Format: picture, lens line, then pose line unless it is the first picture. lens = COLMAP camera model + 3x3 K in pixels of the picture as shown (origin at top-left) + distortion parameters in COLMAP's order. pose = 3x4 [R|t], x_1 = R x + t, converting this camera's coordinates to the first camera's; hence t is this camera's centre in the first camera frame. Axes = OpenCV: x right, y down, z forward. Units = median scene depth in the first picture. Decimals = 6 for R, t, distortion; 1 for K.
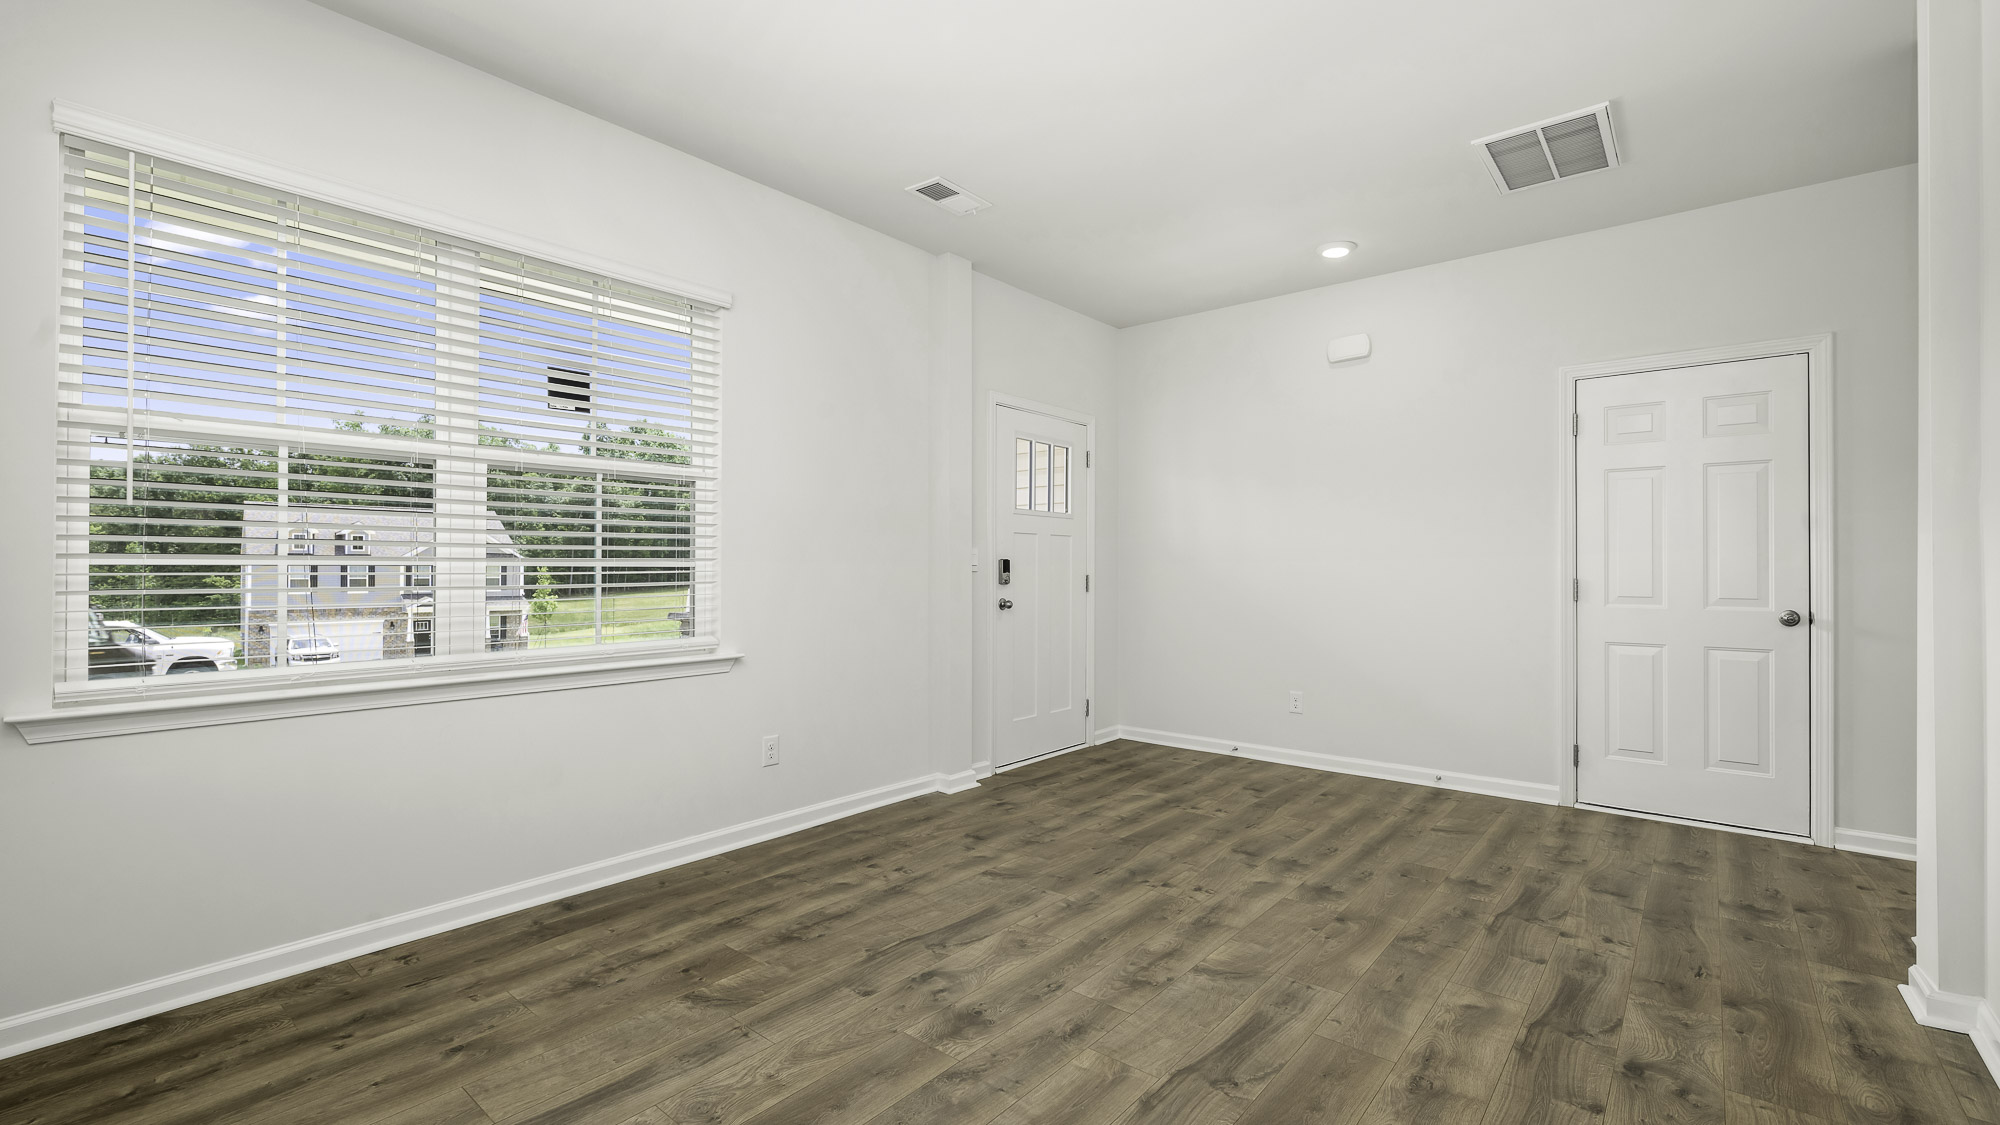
lens RADIAL K [[850.5, 0, 1000.0], [0, 850.5, 562.5], [0, 0, 1]] dist [-0.003439, -0.000095]
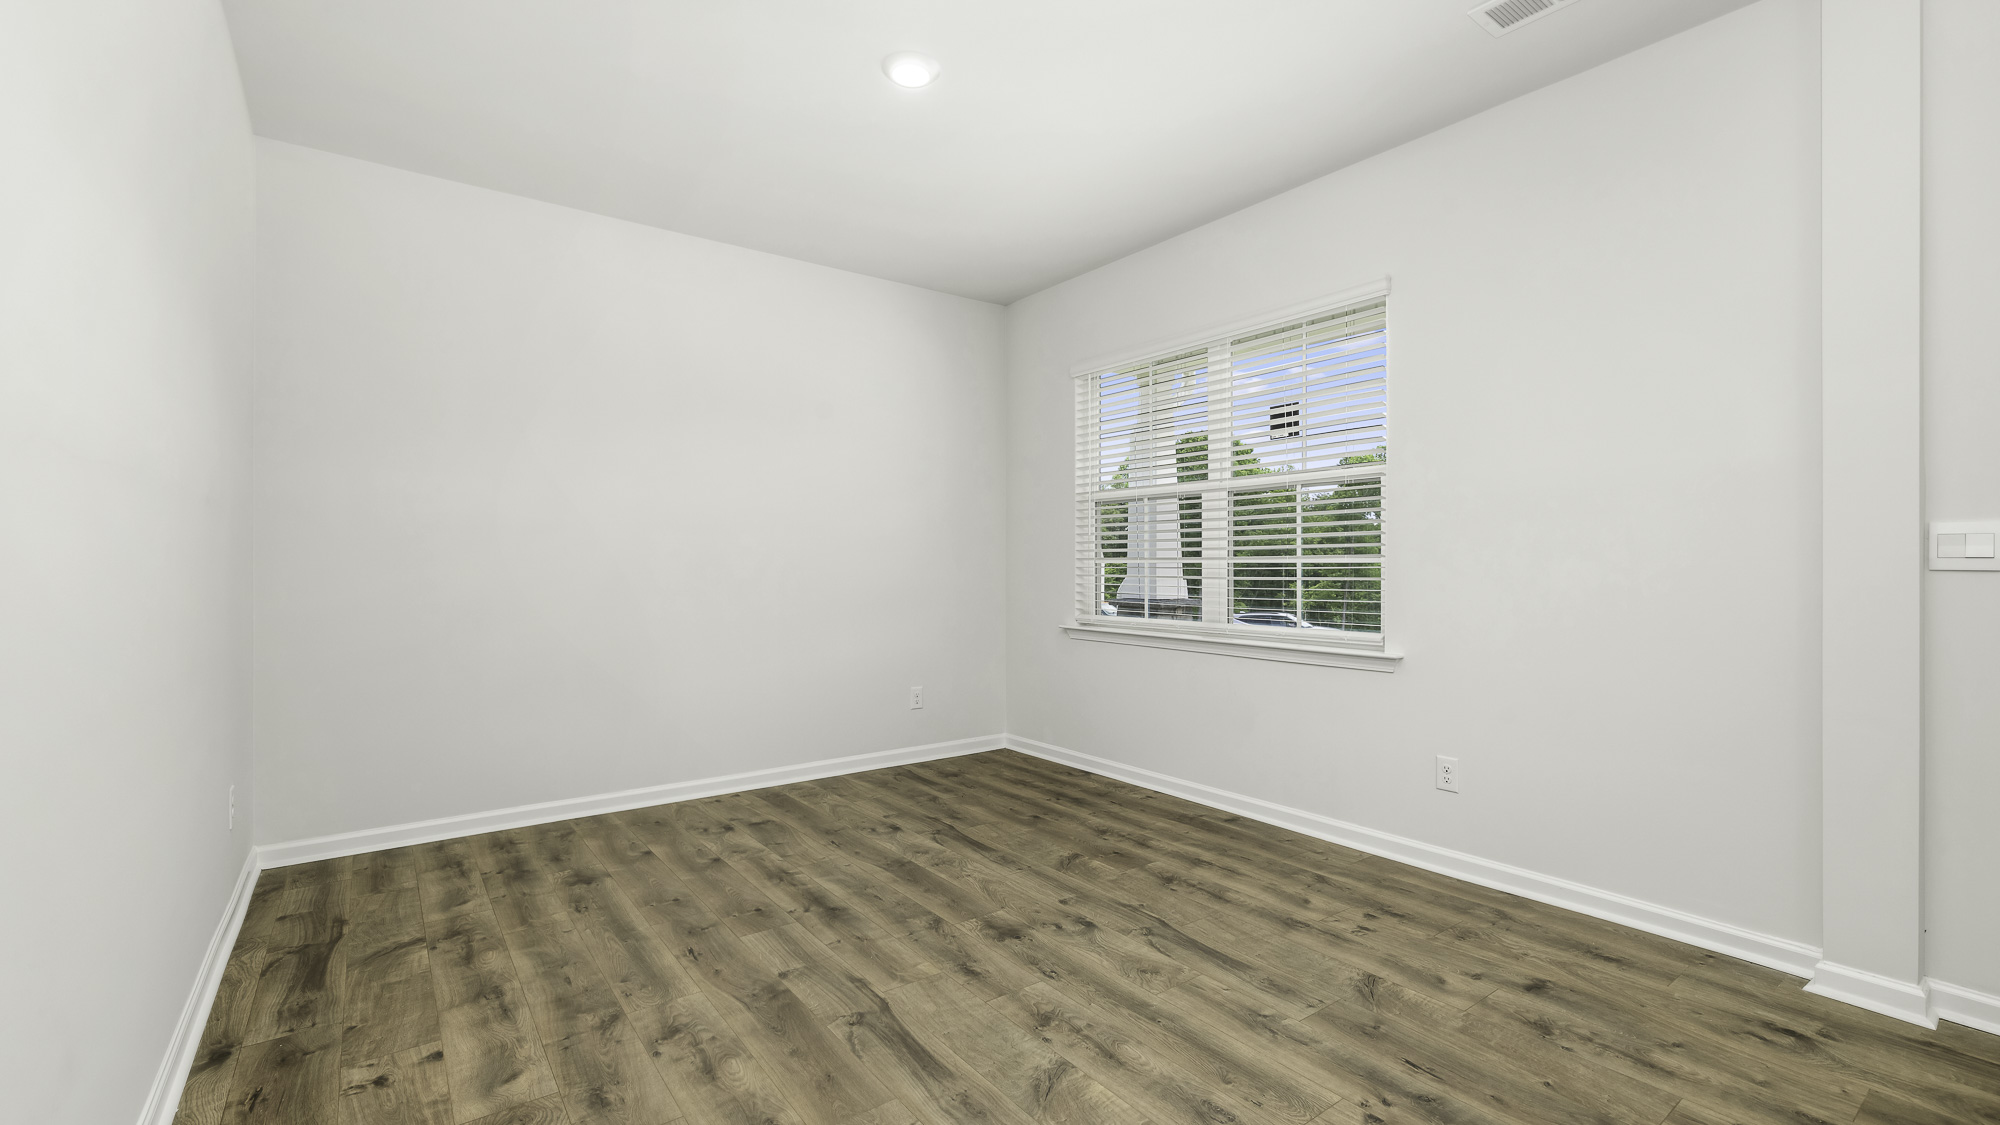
lens RADIAL K [[876.9, 0, 1000.0], [0, 876.9, 562.5], [0, 0, 1]] dist [0.000050, 0.000116]
pose [[-0.244130, -0.000658, -0.969742, 0.914780], [0.007590, 0.999968, -0.002589, 0.004761], [0.969713, -0.007992, -0.244117, 0.997014]]
